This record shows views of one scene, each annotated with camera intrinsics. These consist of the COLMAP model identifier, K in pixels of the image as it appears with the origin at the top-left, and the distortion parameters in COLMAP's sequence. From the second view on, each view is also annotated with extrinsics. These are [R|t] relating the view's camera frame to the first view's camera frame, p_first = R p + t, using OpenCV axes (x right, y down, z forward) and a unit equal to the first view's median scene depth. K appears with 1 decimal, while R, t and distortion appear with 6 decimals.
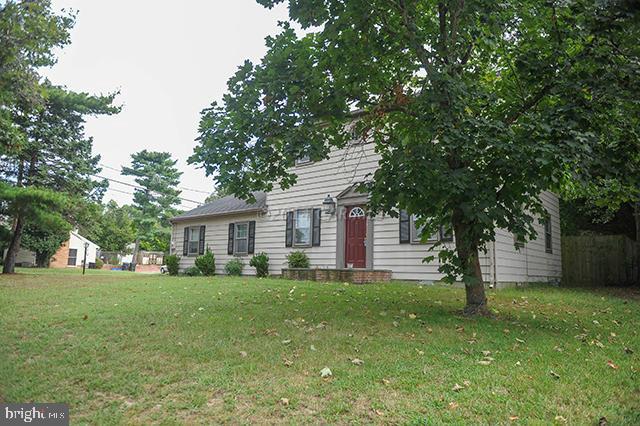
lens RADIAL K [[437.9, 0, 320.0], [0, 437.9, 213.0], [0, 0, 1]] dist [-0.047849, -0.003290]
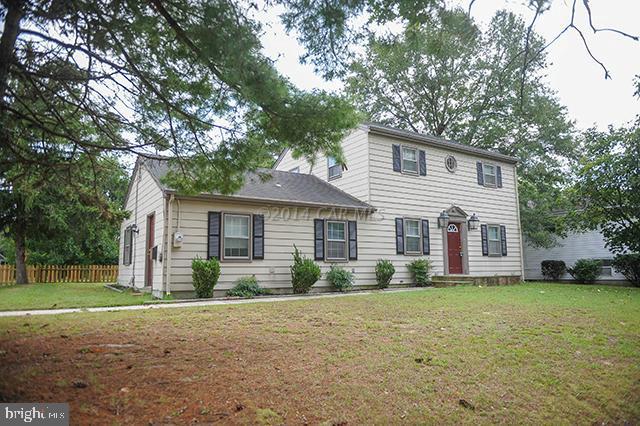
lens RADIAL K [[437.9, 0, 320.0], [0, 437.9, 213.0], [0, 0, 1]] dist [-0.047849, -0.003290]
pose [[0.290127, 0.122215, 0.949152, -1.106577], [-0.099712, 0.990274, -0.097031, 0.103809], [-0.951779, -0.066491, 0.299491, 0.931064]]
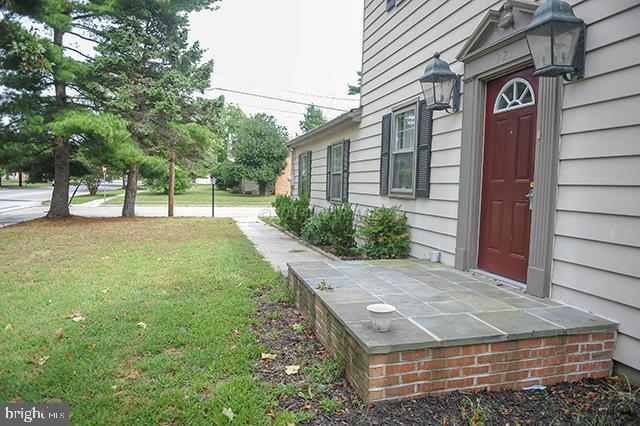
lens RADIAL K [[437.9, 0, 320.0], [0, 437.9, 213.0], [0, 0, 1]] dist [-0.047849, -0.003290]
pose [[0.819882, 0.039760, -0.571151, 0.138662], [0.064751, 0.984746, 0.161502, 0.020350], [0.568859, -0.169396, 0.804801, 0.629709]]
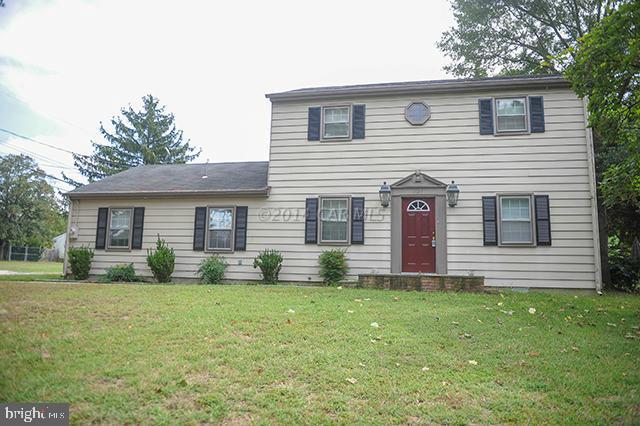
lens RADIAL K [[417.4, 0, 320.0], [0, 417.4, 213.0], [0, 0, 1]] dist [-0.042230, -0.000413]
pose [[0.870473, 0.075930, 0.486324, -0.438153], [-0.074427, 0.996974, -0.022441, 0.040882], [-0.486557, -0.016661, 0.873490, 0.372479]]
